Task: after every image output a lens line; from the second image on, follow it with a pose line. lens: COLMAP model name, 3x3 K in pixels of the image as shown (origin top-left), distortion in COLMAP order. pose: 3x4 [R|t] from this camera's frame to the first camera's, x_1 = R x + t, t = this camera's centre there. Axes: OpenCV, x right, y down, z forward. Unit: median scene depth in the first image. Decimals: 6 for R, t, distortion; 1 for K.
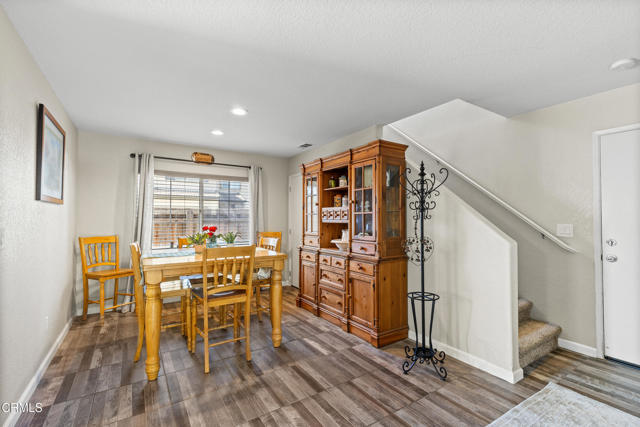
lens RADIAL K [[292.3, 0, 322.8], [0, 292.3, 213.2], [0, 0, 1]] dist [0.010221, -0.001309]
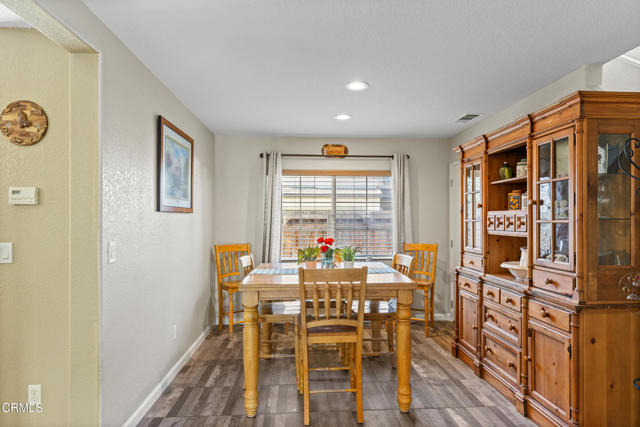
lens RADIAL K [[376.7, 0, 319.1], [0, 376.7, 219.0], [0, 0, 1]] dist [0.000700, 0.001800]
pose [[0.864210, -0.002545, -0.503124, 0.114010], [0.011117, 0.999840, 0.014039, -0.020885], [0.503008, -0.017726, 0.864100, 0.113520]]
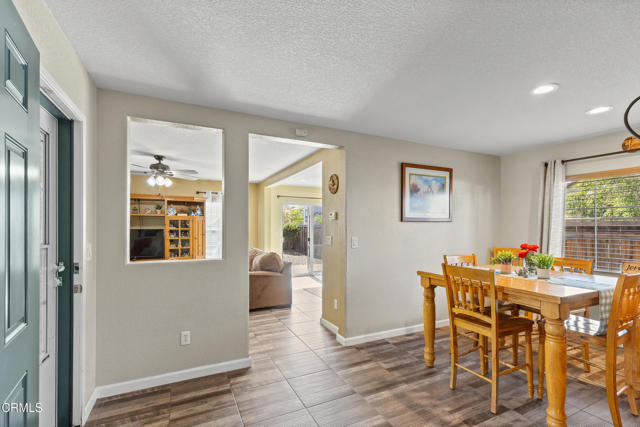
lens RADIAL K [[292.3, 0, 319.2], [0, 292.3, 226.5], [0, 0, 1]] dist [0.010221, -0.001309]
pose [[-0.132926, -0.001109, -0.991125, 0.514632], [0.018055, 0.999831, -0.003540, -0.012553], [0.990962, -0.018366, -0.132883, 0.537543]]
